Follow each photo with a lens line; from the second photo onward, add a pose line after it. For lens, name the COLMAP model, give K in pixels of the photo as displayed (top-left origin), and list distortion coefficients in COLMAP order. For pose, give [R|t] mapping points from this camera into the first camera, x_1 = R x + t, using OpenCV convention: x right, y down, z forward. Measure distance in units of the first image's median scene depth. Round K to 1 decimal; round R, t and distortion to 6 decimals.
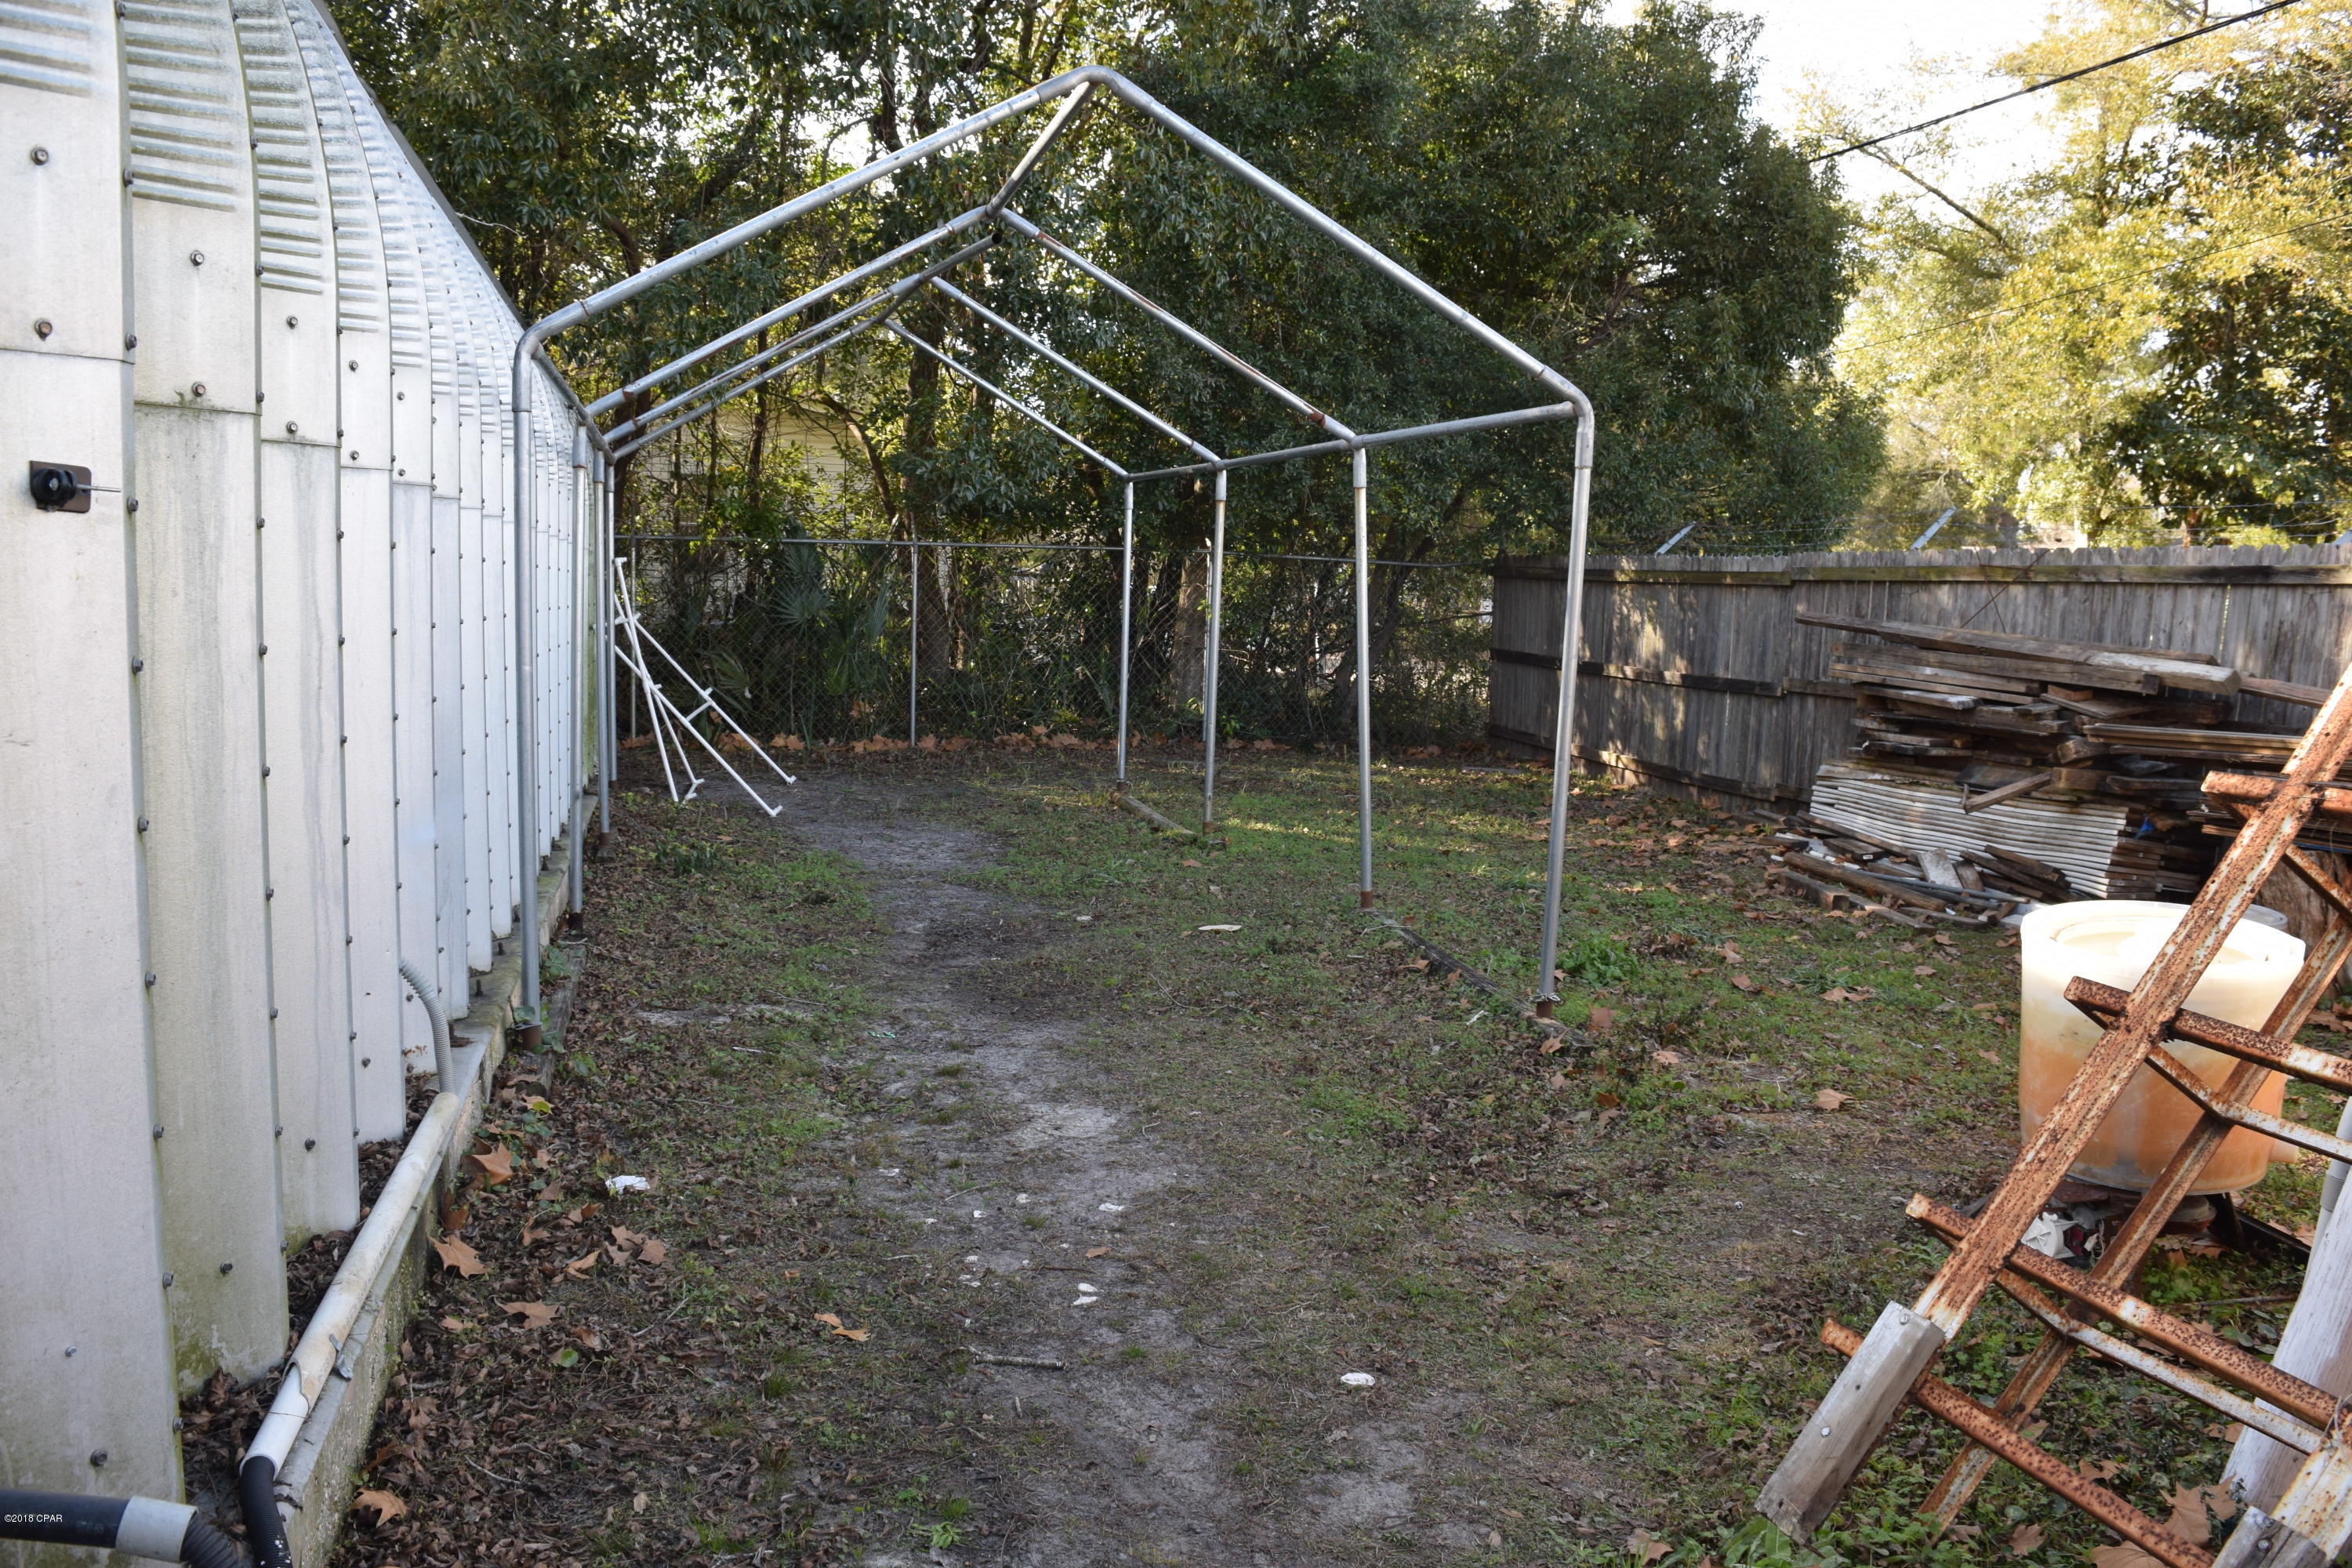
lens RADIAL K [[1847.0, 0, 1188.1], [0, 1847.0, 777.7], [0, 0, 1]] dist [-0.100978, 0.029633]
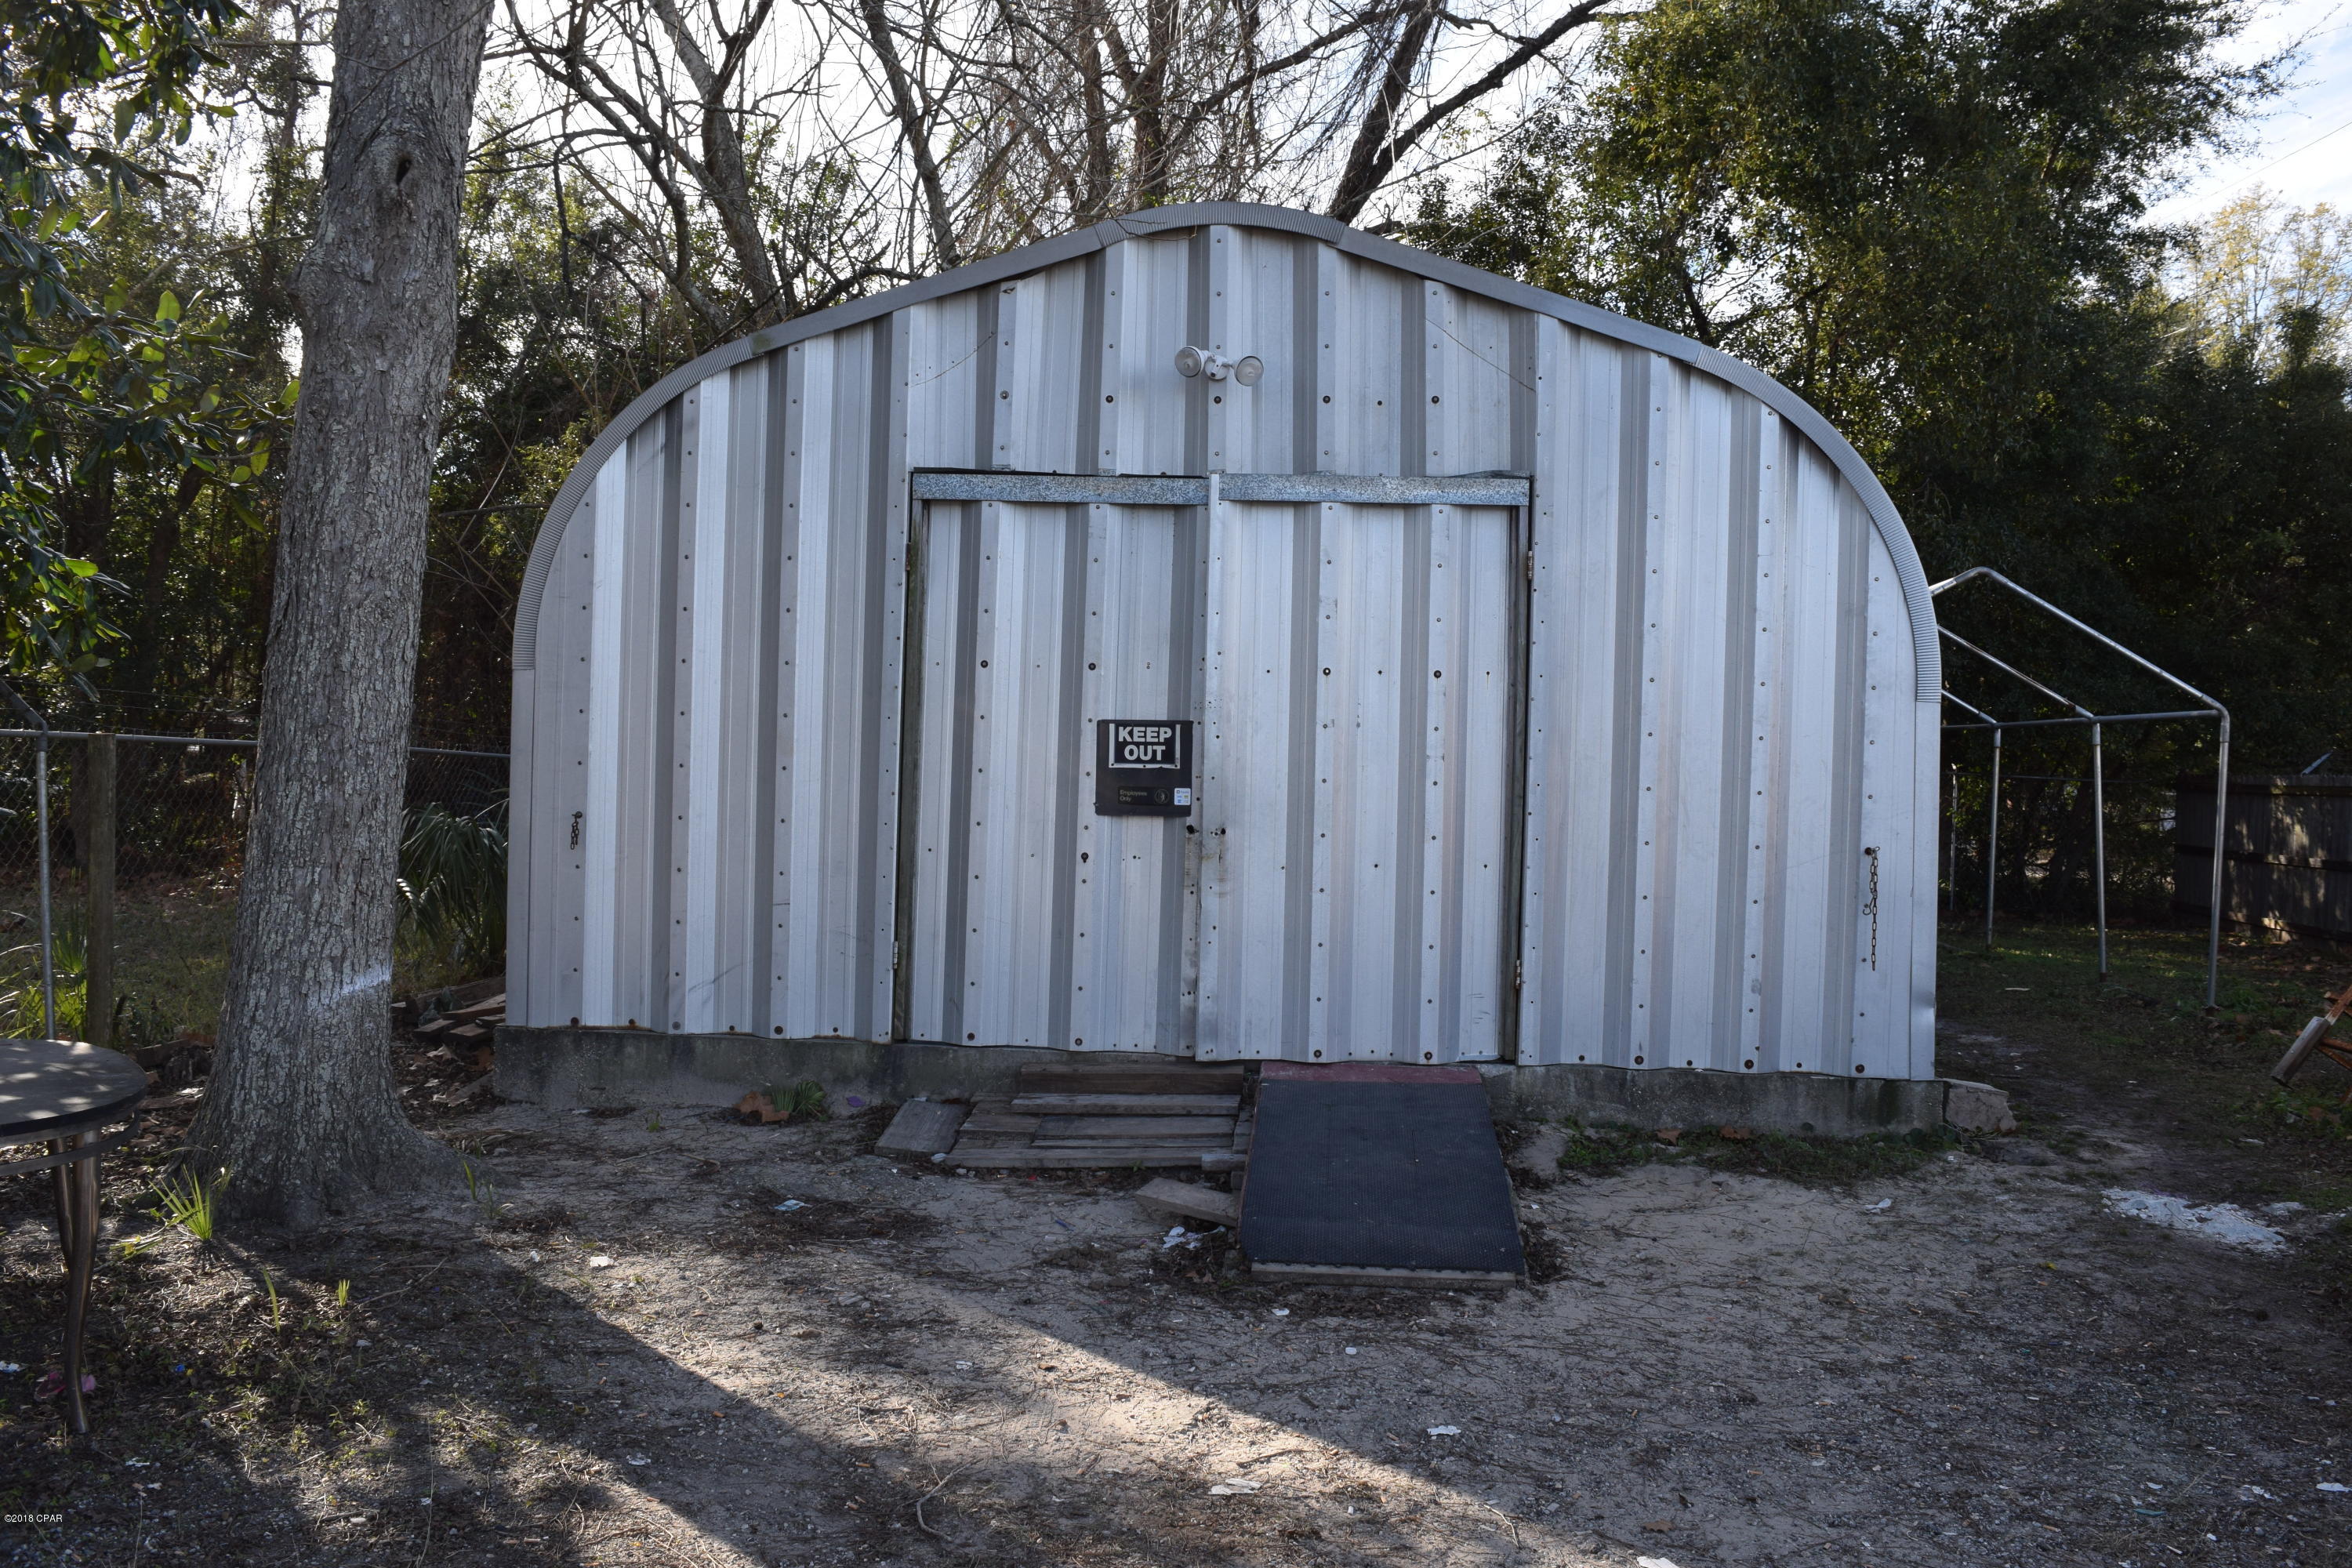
lens RADIAL K [[1847.0, 0, 1188.1], [0, 1847.0, 777.7], [0, 0, 1]] dist [-0.100978, 0.029633]
pose [[0.943601, -0.002841, -0.331071, -0.094113], [-0.034552, 0.993658, -0.107003, 0.054466], [0.329276, 0.112408, 0.937519, -0.547936]]
